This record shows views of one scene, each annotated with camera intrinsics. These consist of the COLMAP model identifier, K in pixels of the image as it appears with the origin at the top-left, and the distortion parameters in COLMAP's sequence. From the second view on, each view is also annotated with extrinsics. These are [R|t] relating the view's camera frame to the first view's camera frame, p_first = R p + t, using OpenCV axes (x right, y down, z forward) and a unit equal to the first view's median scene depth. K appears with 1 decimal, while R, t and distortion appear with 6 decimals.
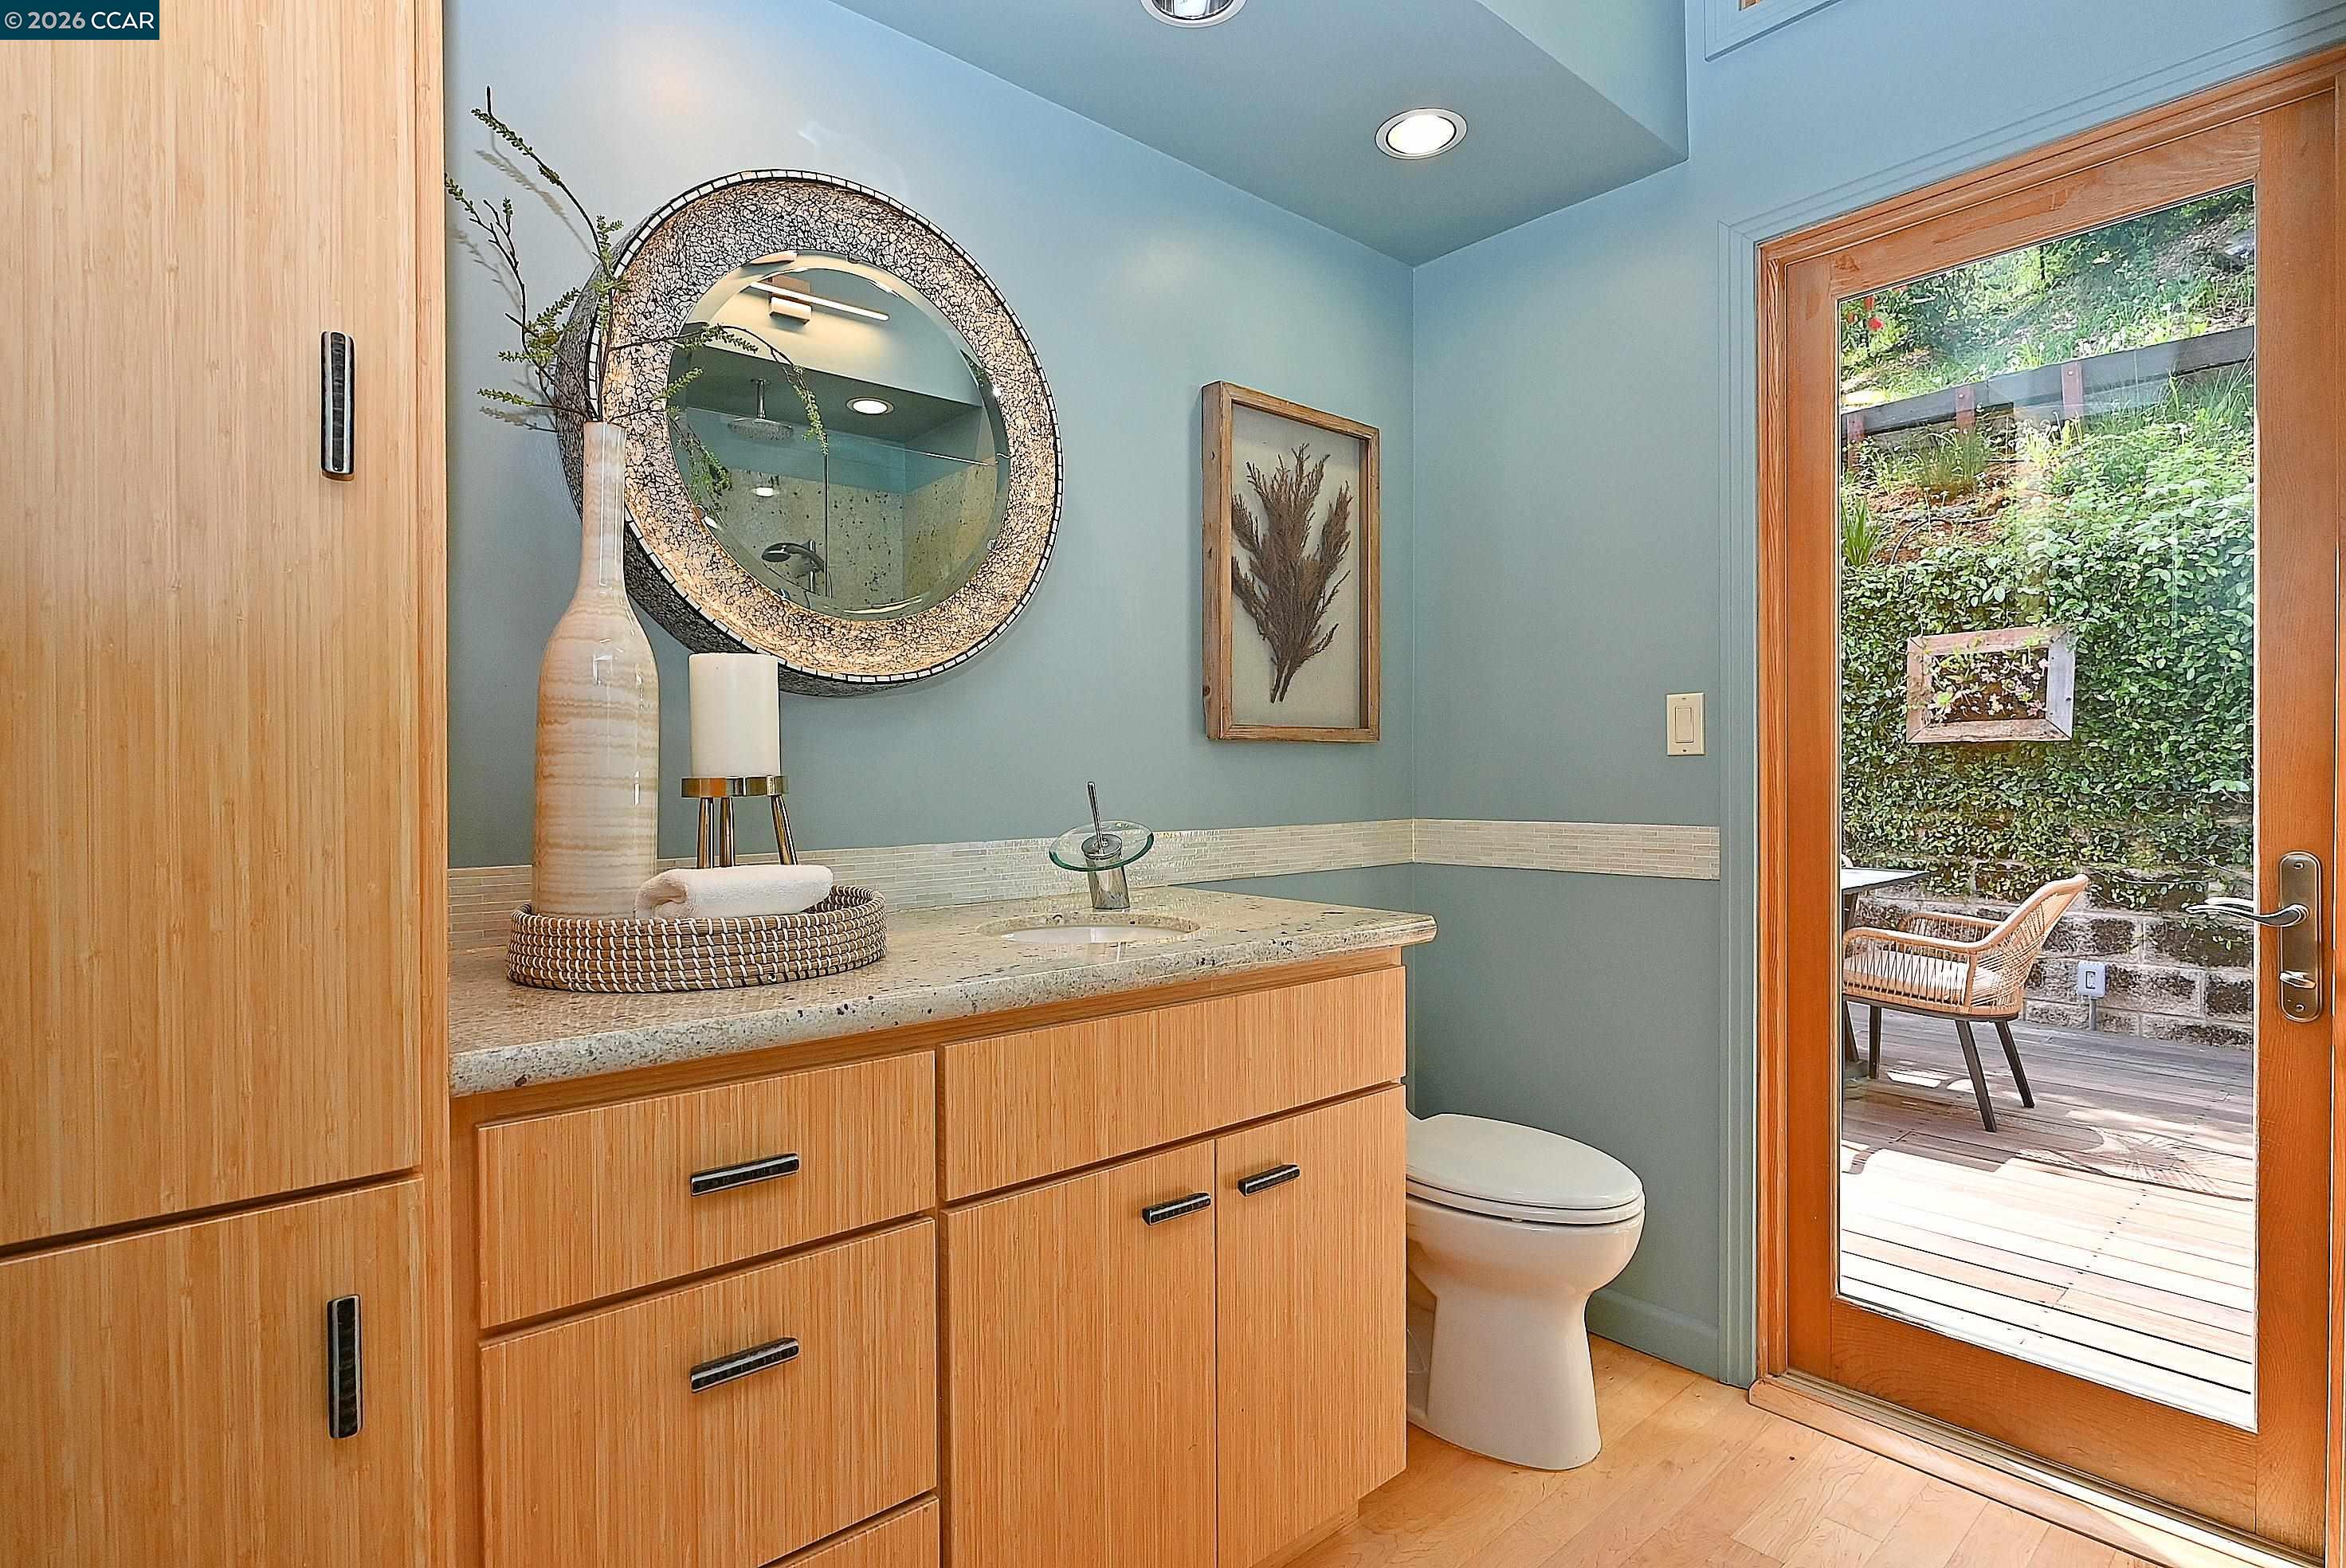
lens RADIAL K [[1156.8, 0, 1176.8], [0, 1156.8, 785.6], [0, 0, 1]] dist [-0.004755, 0.003047]
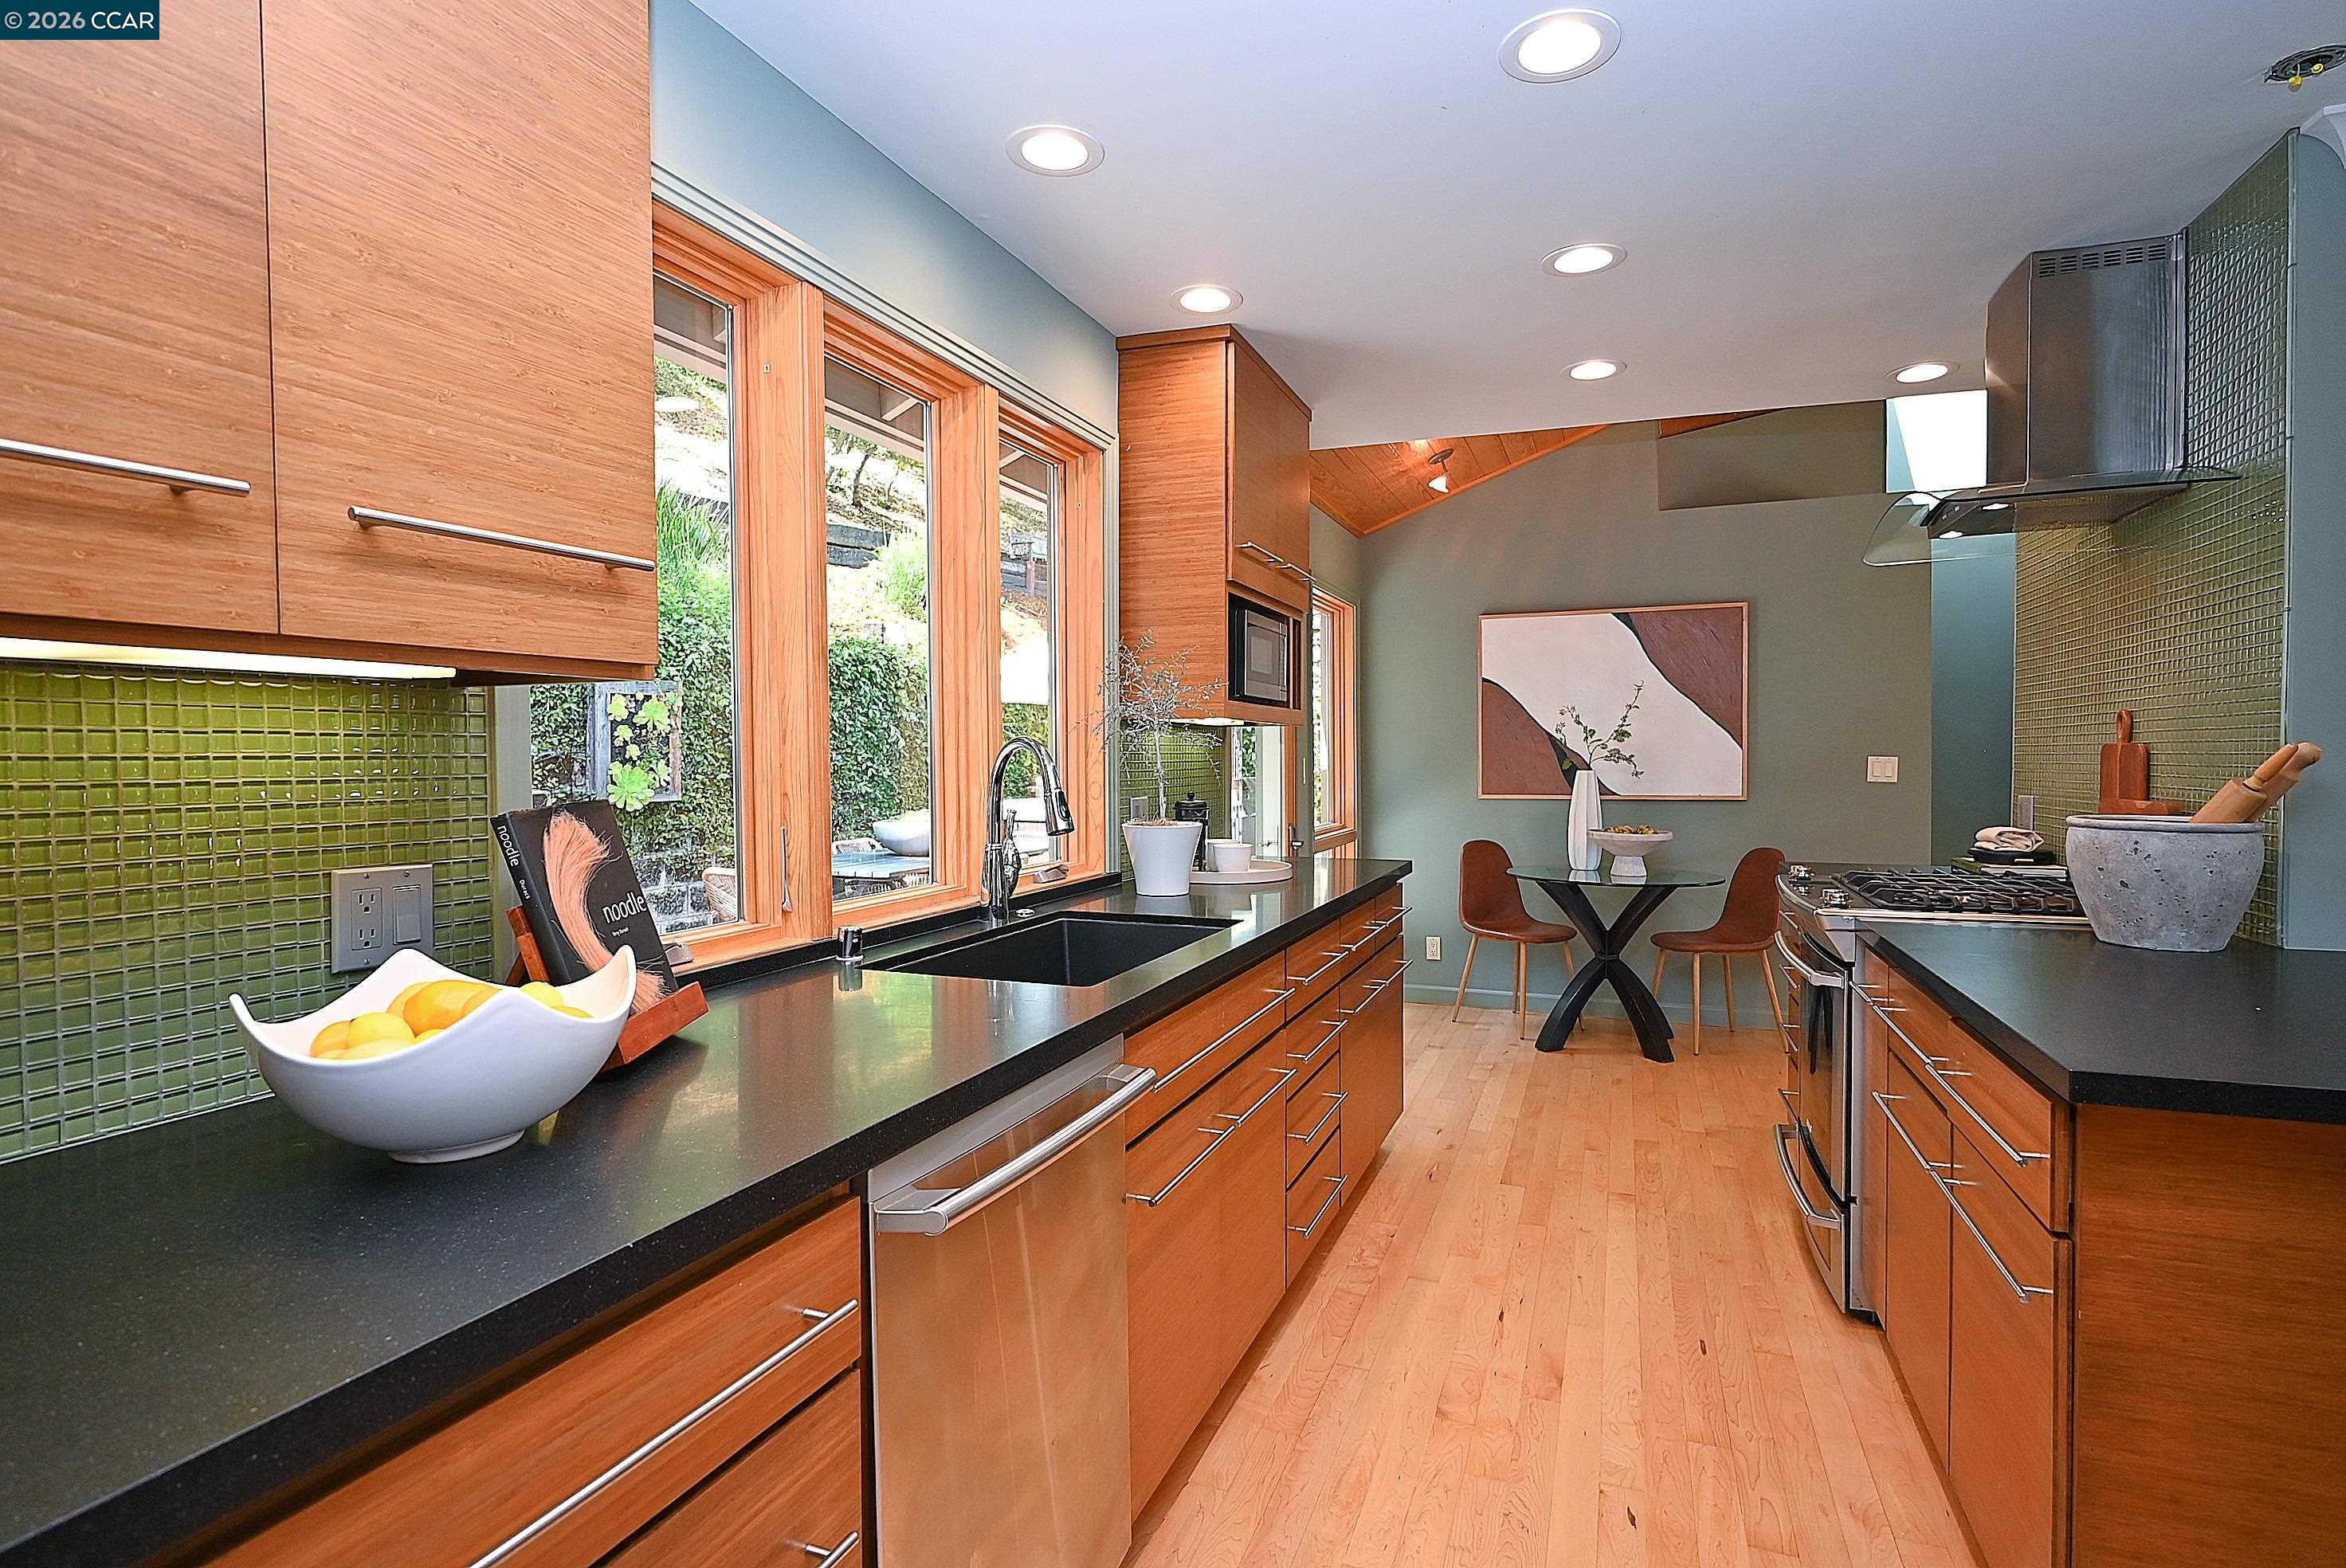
lens RADIAL K [[1156.8, 0, 1176.8], [0, 1156.8, 785.6], [0, 0, 1]] dist [-0.004755, 0.003047]
pose [[-0.456095, -0.015771, 0.889791, -2.092684], [0.015031, 0.999564, 0.025421, -0.094490], [-0.889804, 0.024969, -0.455659, 2.952862]]
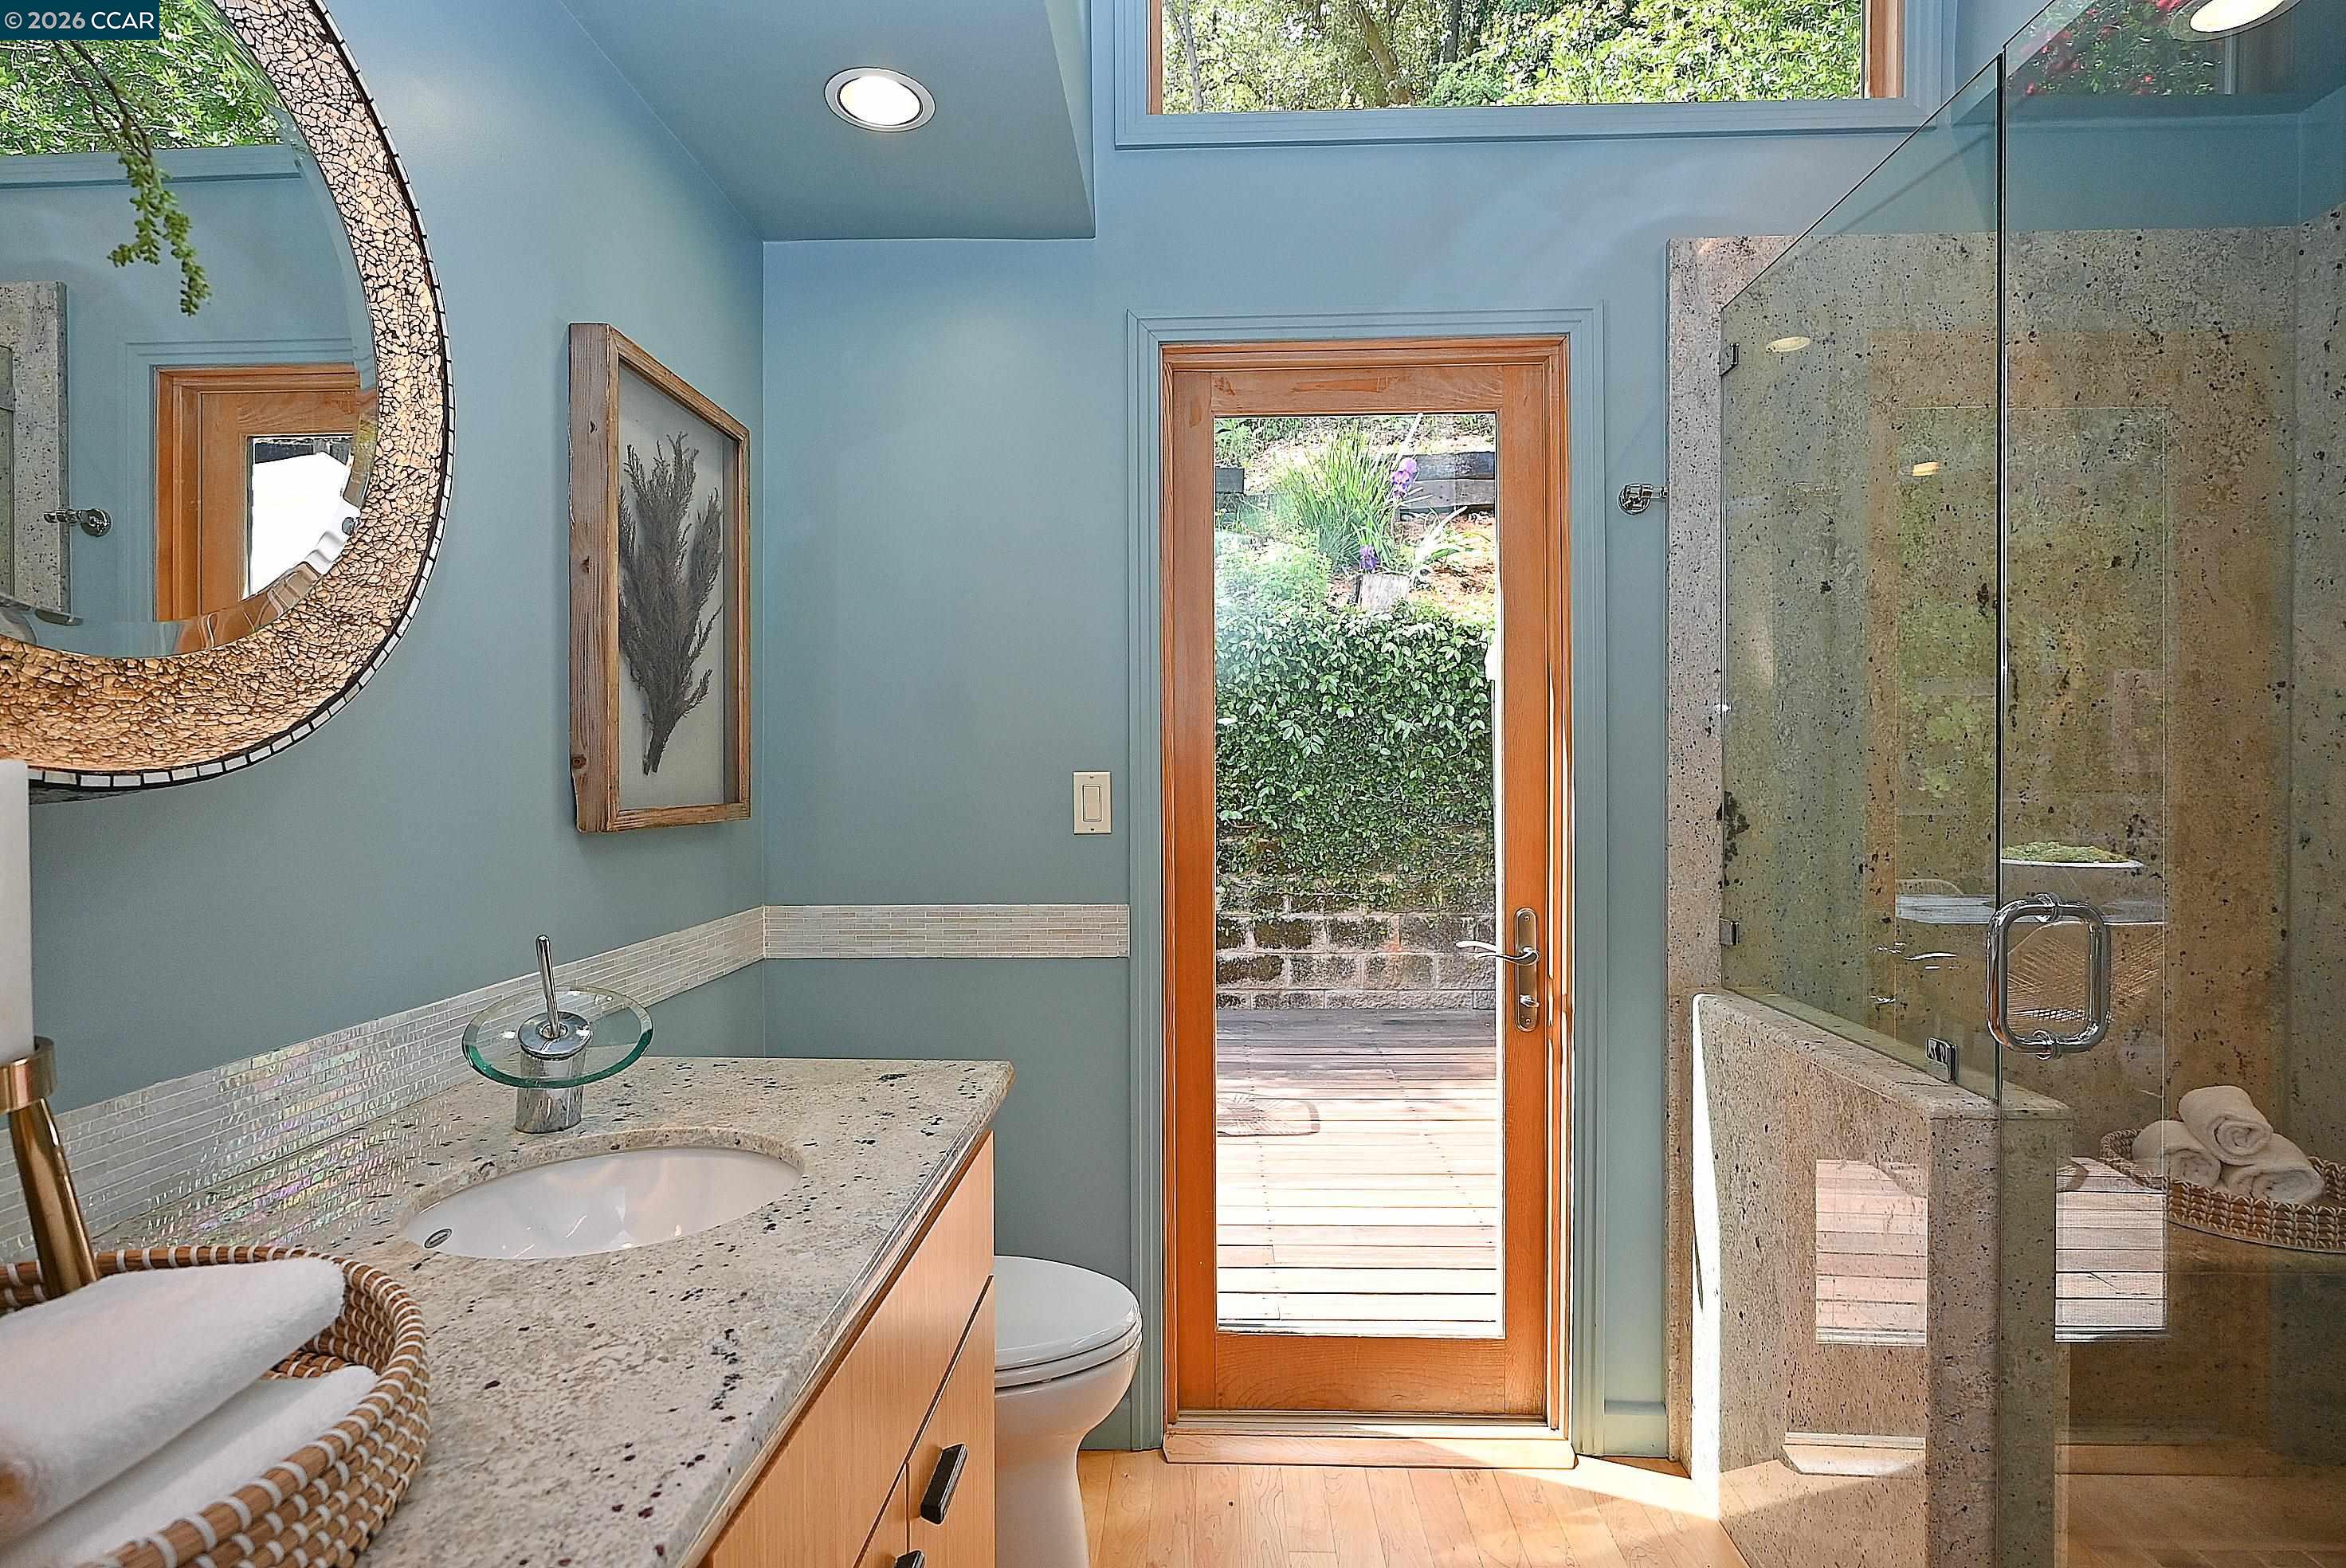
lens RADIAL K [[1154.3, 0, 1169.2], [0, 1154.3, 786.2], [0, 0, 1]] dist [-0.003623, 0.000873]
pose [[0.688857, -0.002313, 0.724893, -0.234488], [0.006027, 0.999979, -0.002537, -0.063916], [-0.724872, 0.006116, 0.688857, 0.266623]]
